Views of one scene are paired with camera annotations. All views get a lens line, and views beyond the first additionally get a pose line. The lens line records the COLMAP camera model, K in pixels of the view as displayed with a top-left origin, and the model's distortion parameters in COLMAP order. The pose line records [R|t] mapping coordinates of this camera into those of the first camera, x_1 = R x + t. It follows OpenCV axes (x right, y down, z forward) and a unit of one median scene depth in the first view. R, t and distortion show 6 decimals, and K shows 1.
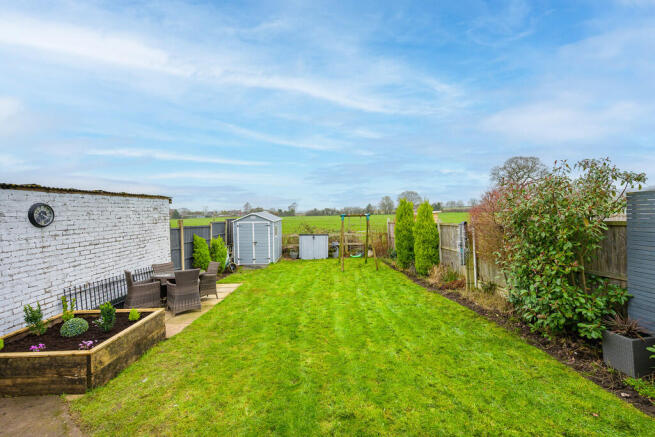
lens RADIAL K [[286.8, 0, 326.8], [0, 286.8, 216.7], [0, 0, 1]] dist [-0.001968, 0.000697]
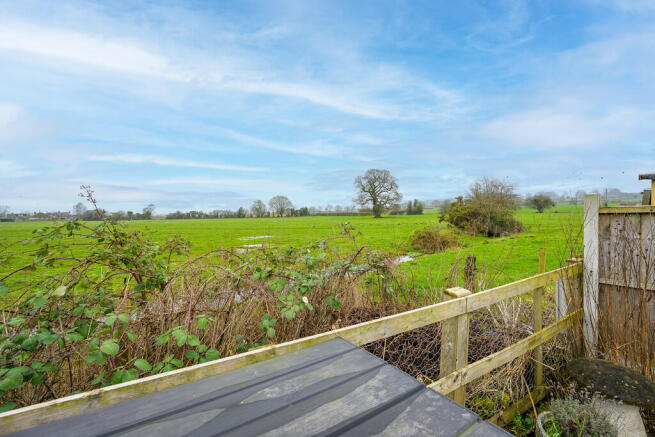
lens RADIAL K [[256.8, 0, 327.3], [0, 256.8, 215.6], [0, 0, 1]] dist [-0.000007, 0.000551]
pose [[0.884829, 0.005765, 0.465880, -0.047325], [0.002803, 0.999839, -0.017696, 0.026952], [-0.465908, 0.016964, 0.884671, 1.572536]]
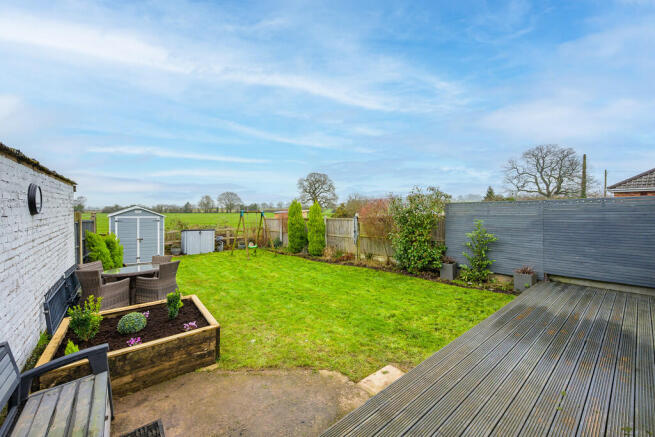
lens RADIAL K [[256.8, 0, 328.5], [0, 256.8, 214.8], [0, 0, 1]] dist [-0.000007, 0.000551]
pose [[0.785767, 0.015337, 0.618333, -0.406006], [-0.012675, 0.999882, -0.008694, 0.016731], [-0.618393, -0.001006, 0.785868, -0.019268]]
